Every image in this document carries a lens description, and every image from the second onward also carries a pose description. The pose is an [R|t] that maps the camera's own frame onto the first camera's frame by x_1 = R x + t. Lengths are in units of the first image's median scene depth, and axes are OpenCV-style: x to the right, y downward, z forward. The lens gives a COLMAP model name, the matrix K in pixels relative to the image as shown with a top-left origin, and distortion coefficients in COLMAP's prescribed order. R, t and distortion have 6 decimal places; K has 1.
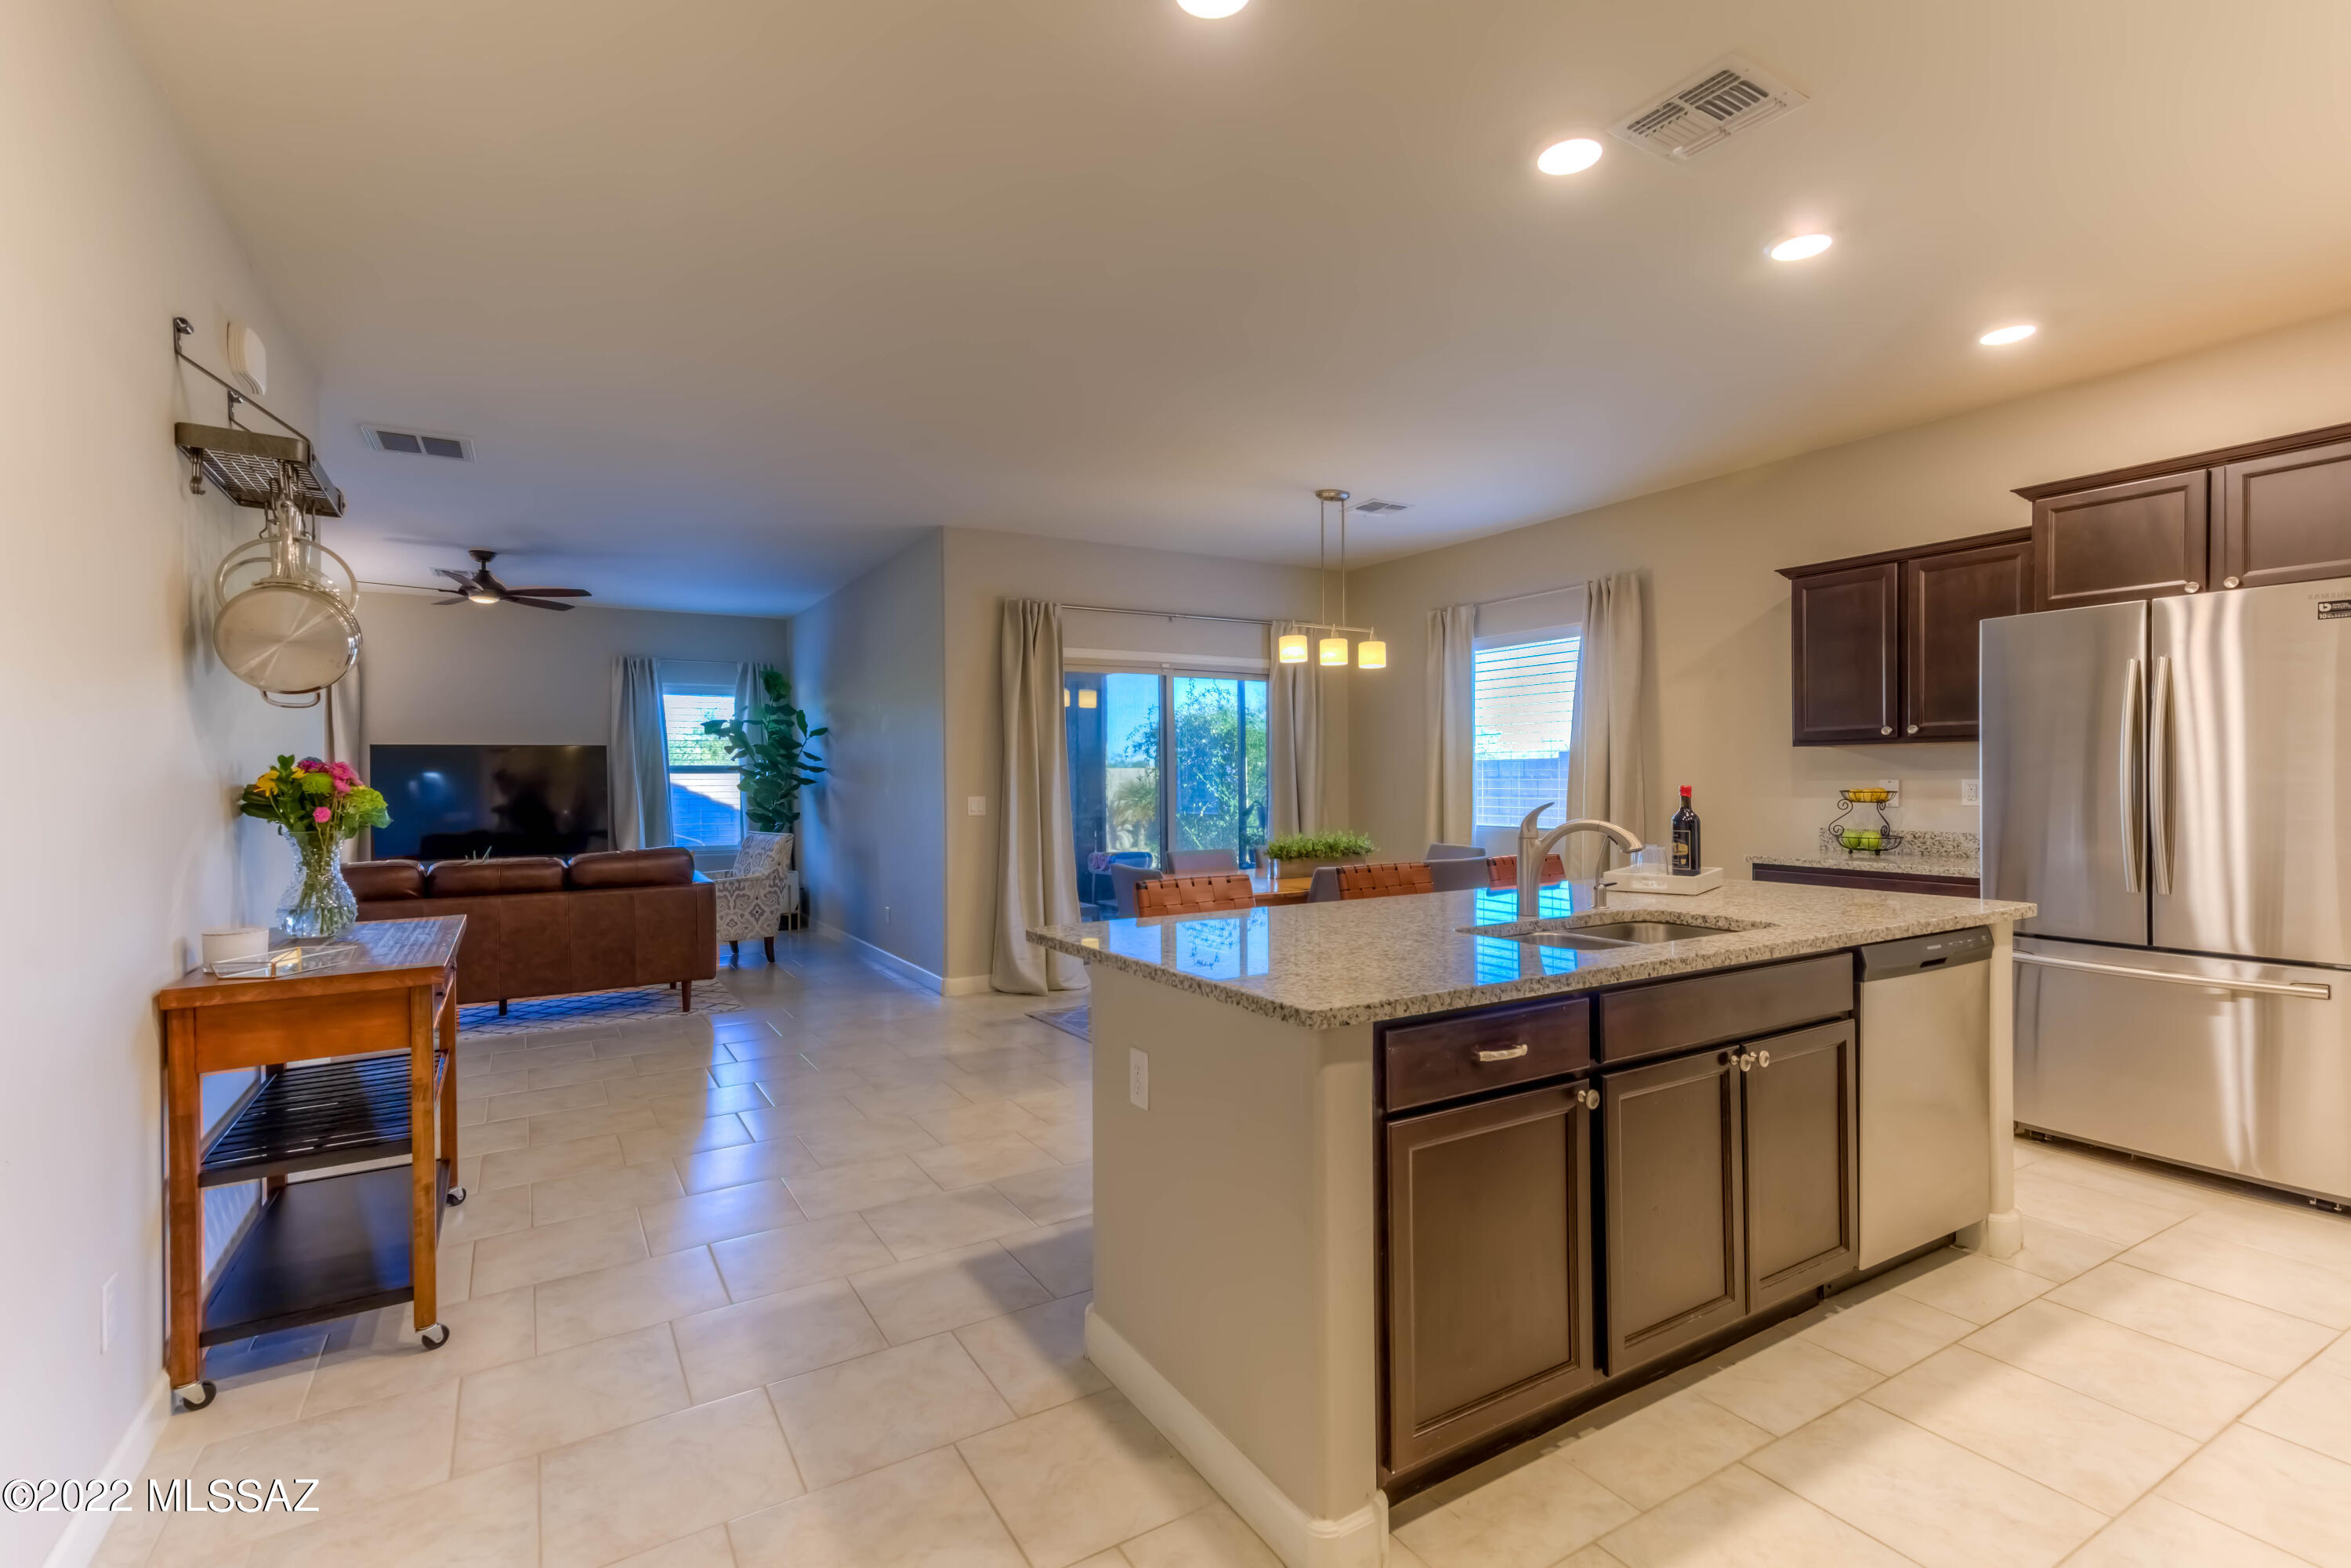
lens RADIAL K [[1073.8, 0, 1169.5], [0, 1073.8, 791.1], [0, 0, 1]] dist [0.019111, 0.002124]
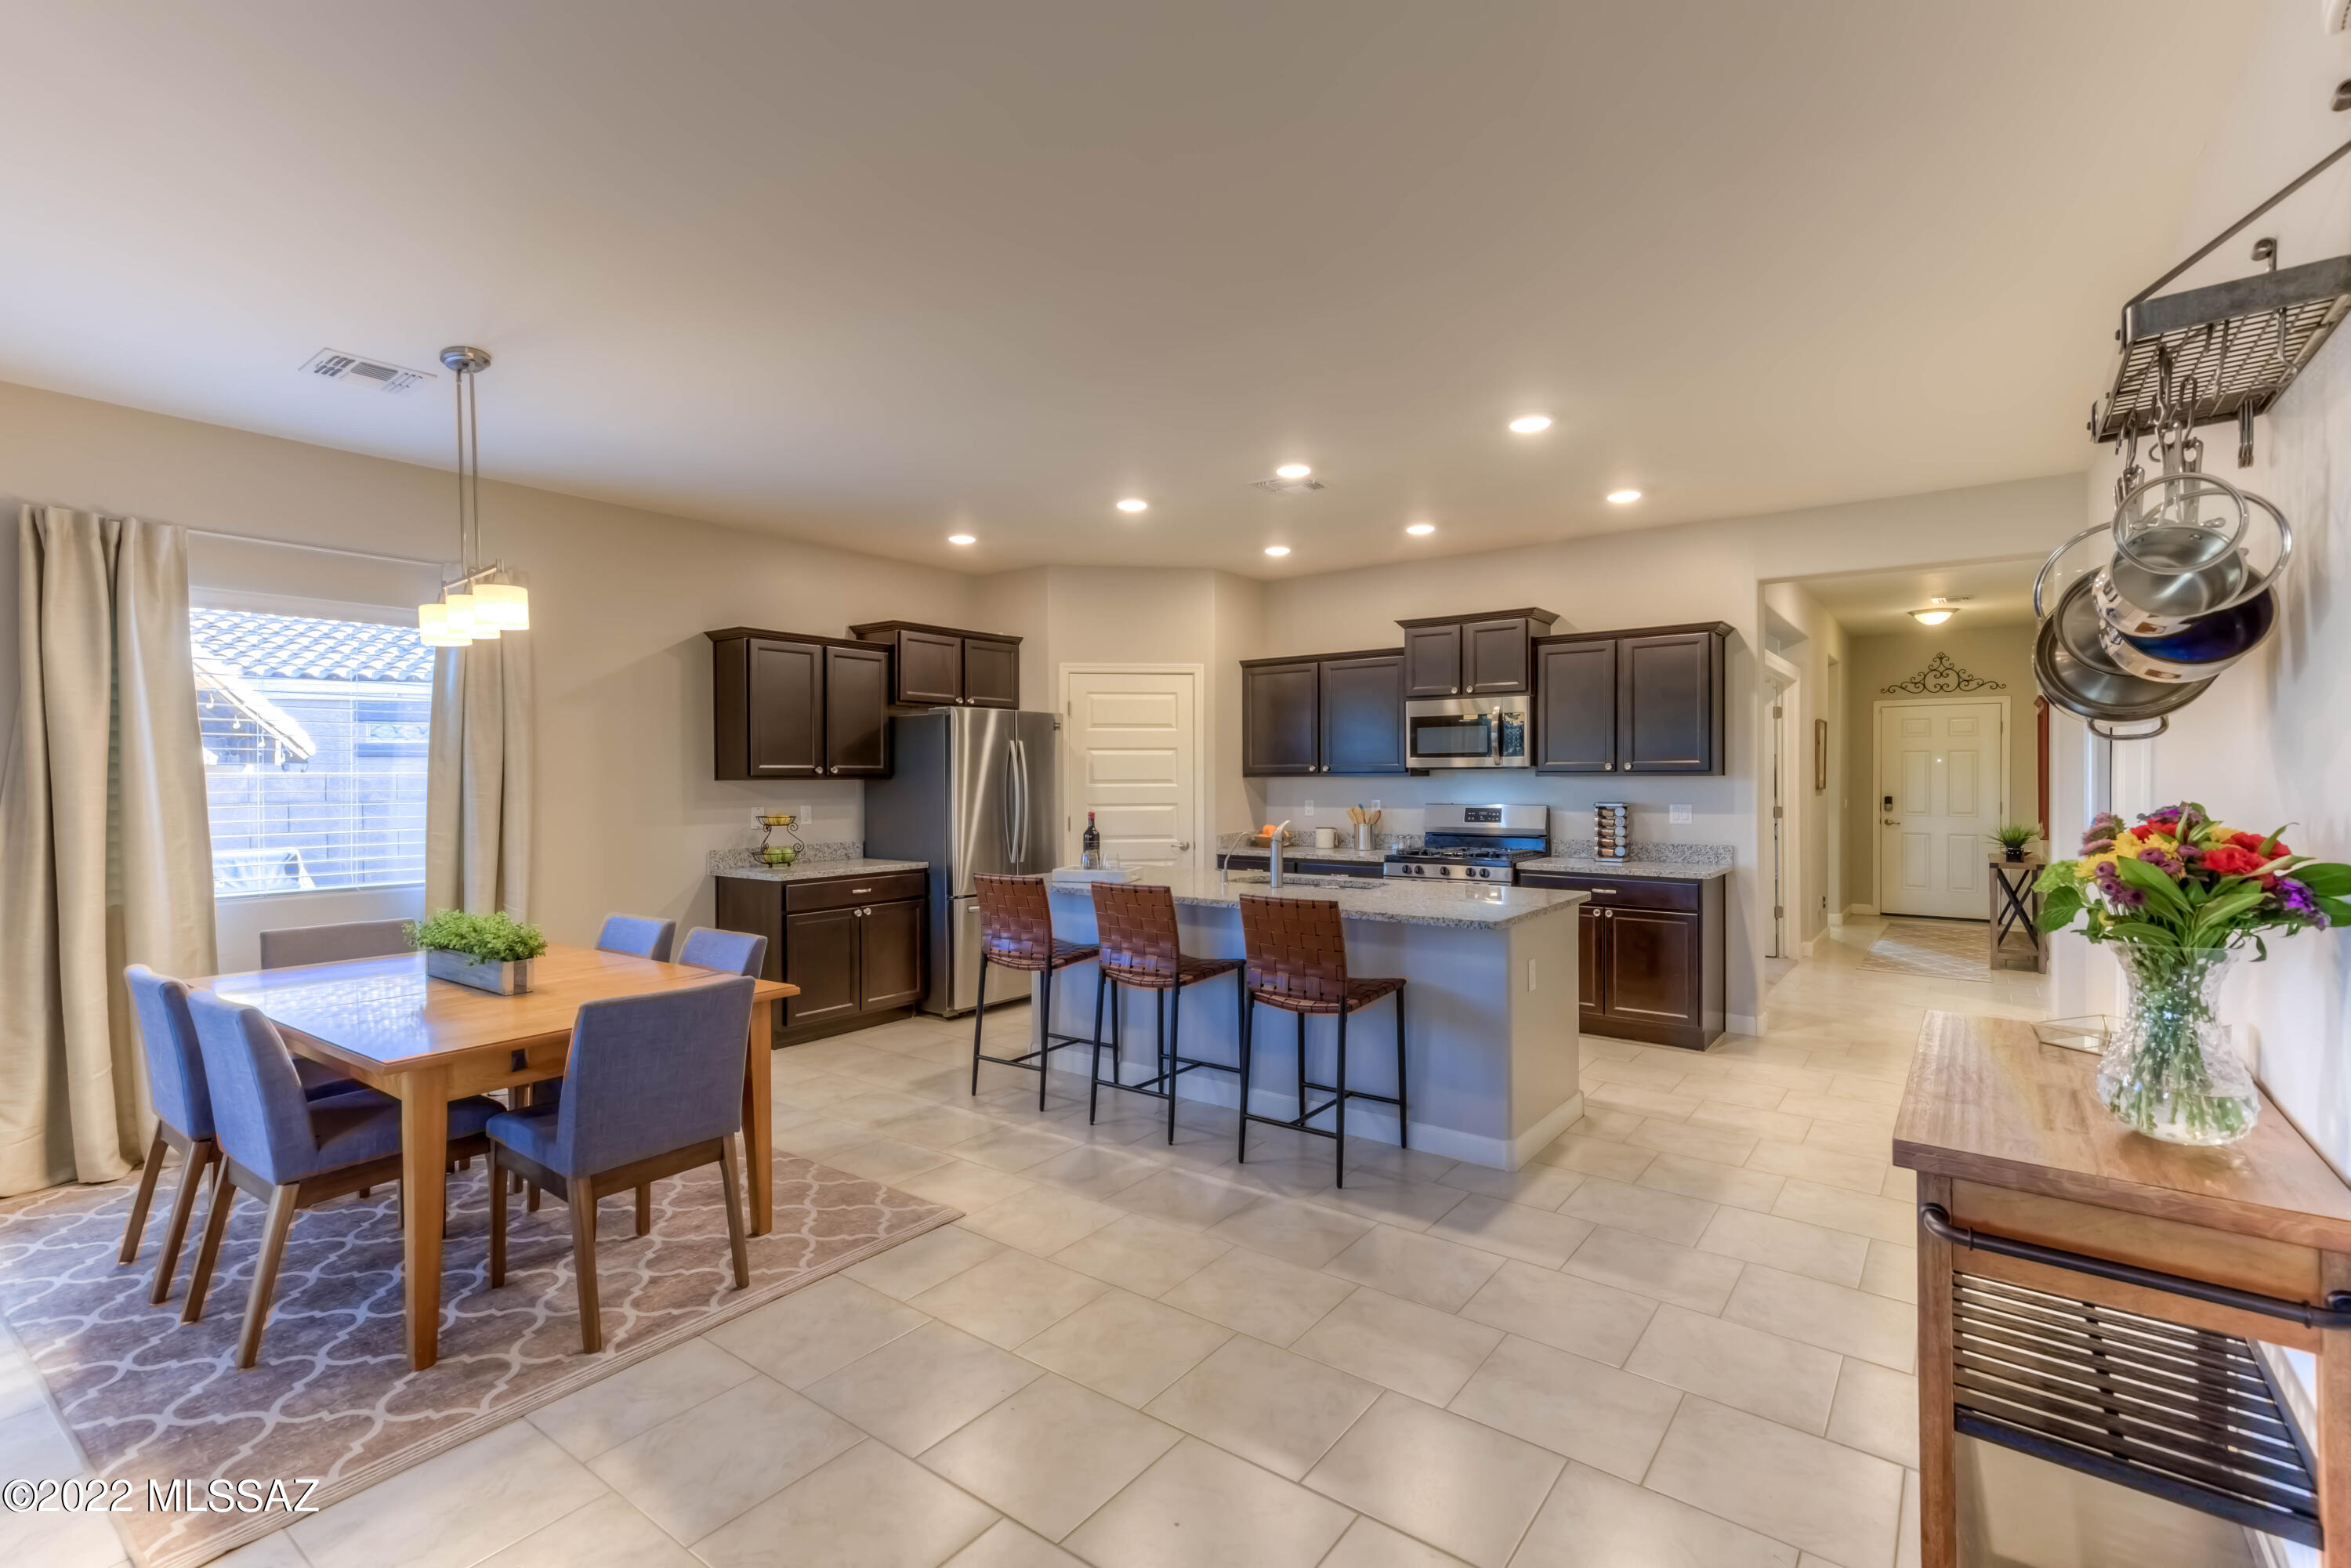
lens RADIAL K [[1073.8, 0, 1175.0], [0, 1073.8, 787.9], [0, 0, 1]] dist [0.019111, 0.002124]
pose [[-0.376863, 0.000843, 0.926269, -0.941198], [0.021378, 0.999741, 0.007788, -0.044971], [-0.926022, 0.022737, -0.376784, 1.419674]]
